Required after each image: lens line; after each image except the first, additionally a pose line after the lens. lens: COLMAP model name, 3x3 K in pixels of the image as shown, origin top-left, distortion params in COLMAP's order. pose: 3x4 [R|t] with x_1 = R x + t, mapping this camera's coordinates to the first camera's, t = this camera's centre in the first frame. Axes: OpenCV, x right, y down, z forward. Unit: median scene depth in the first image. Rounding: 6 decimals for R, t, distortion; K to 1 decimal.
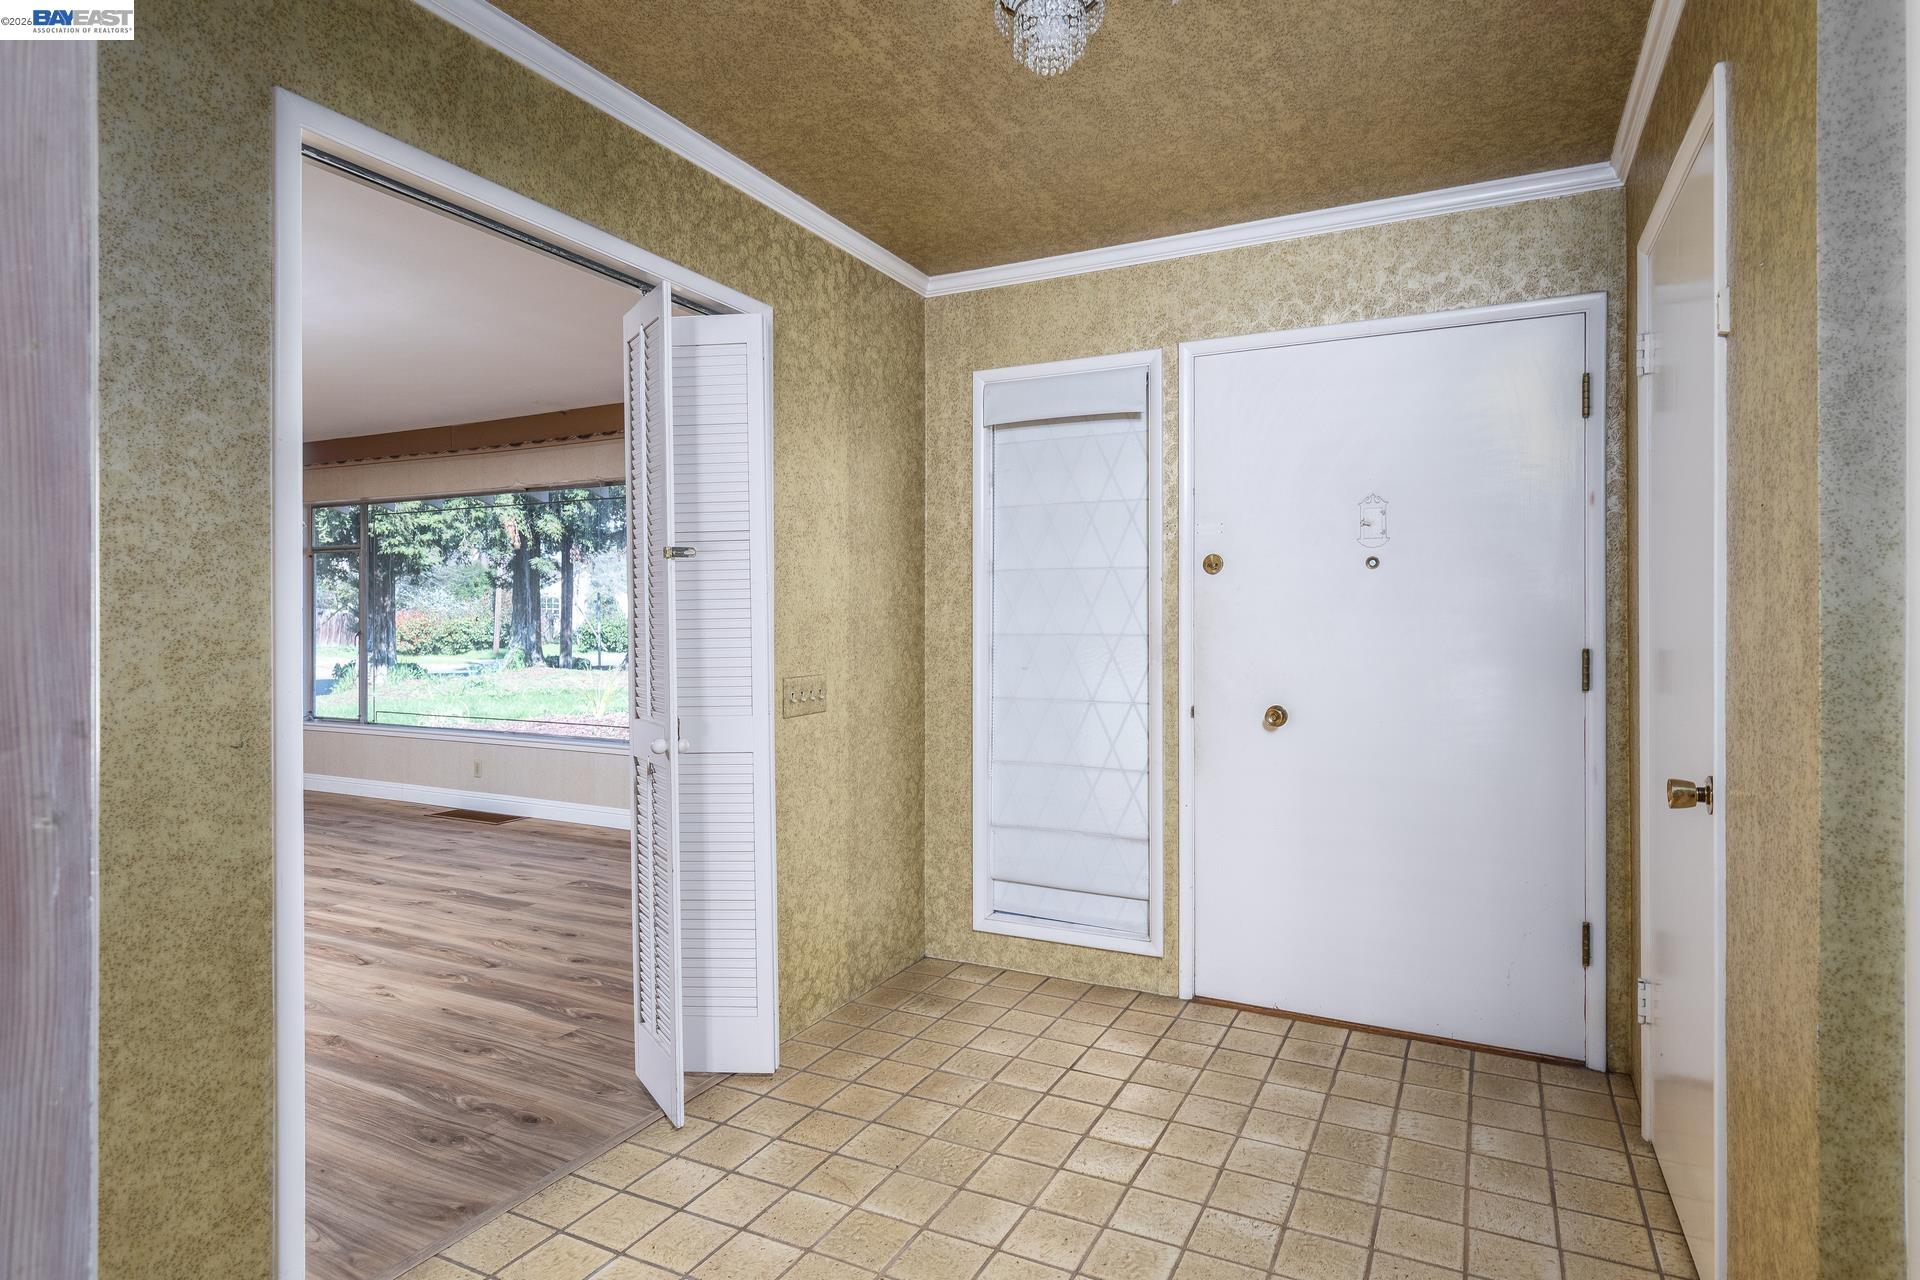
lens RADIAL K [[1035.9, 0, 988.5], [0, 1035.9, 631.5], [0, 0, 1]] dist [0.001902, 0.000328]
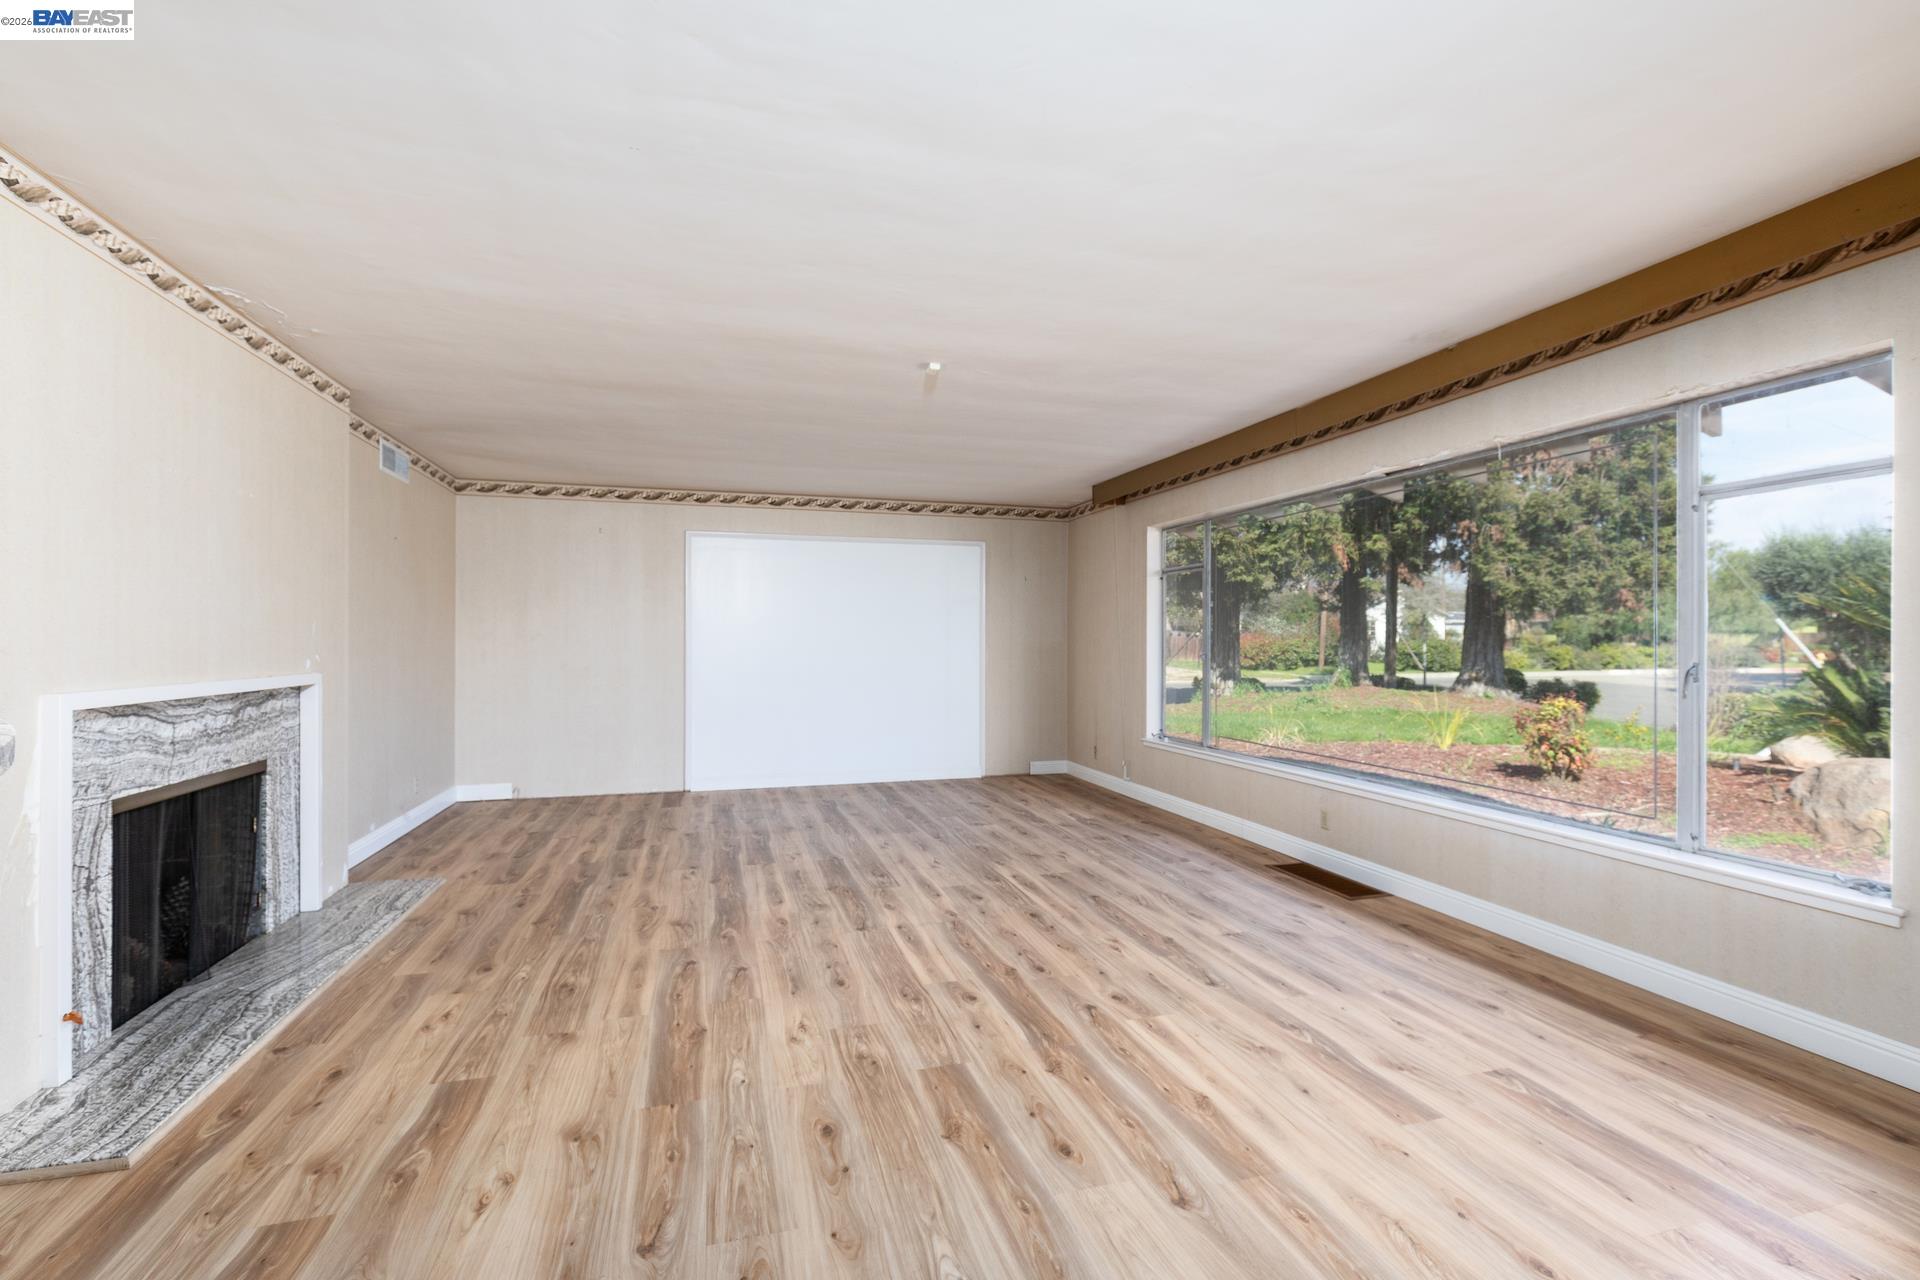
lens RADIAL K [[882.3, 0, 964.6], [0, 882.3, 611.5], [0, 0, 1]] dist [0.002447, -0.000251]
pose [[0.679514, -0.026498, -0.733184, -0.059772], [-0.006136, 0.999107, -0.041796, -0.000636], [0.733637, 0.032900, 0.678745, 0.109126]]
